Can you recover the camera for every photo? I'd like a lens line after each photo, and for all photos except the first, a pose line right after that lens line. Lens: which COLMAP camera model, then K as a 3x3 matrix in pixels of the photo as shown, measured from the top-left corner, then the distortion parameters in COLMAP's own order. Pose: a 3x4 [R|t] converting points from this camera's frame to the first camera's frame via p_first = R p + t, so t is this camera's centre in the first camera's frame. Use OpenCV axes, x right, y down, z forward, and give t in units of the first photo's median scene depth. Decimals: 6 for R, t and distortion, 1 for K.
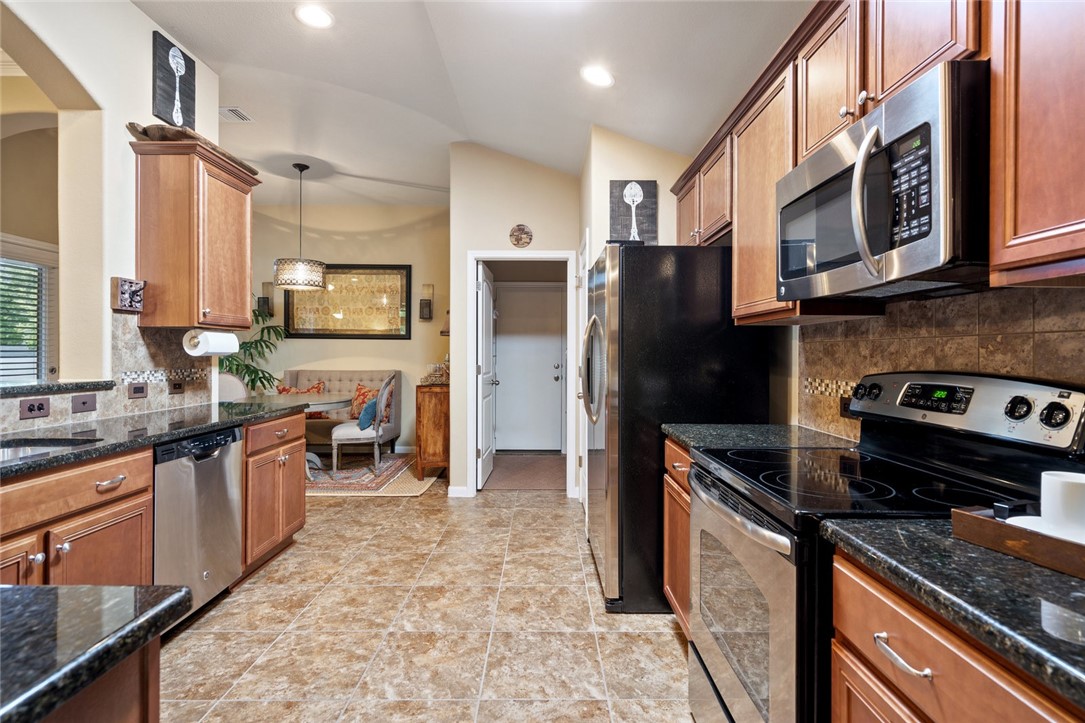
lens RADIAL K [[519.4, 0, 542.0], [0, 519.4, 354.5], [0, 0, 1]] dist [-0.000783, 0.001904]
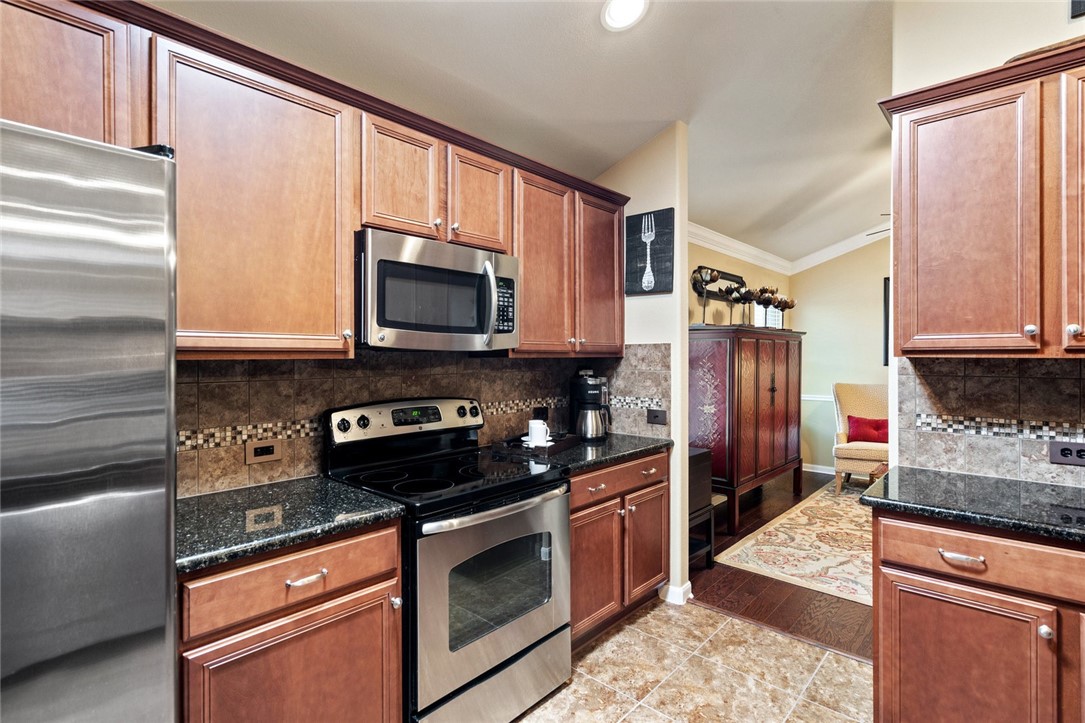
lens RADIAL K [[519.4, 0, 543.6], [0, 519.4, 359.8], [0, 0, 1]] dist [-0.000783, 0.001904]
pose [[-0.740535, -0.010644, 0.671933, -0.570176], [-0.002364, 0.999910, 0.013234, -0.104718], [-0.672013, 0.008211, -0.740494, 1.808008]]
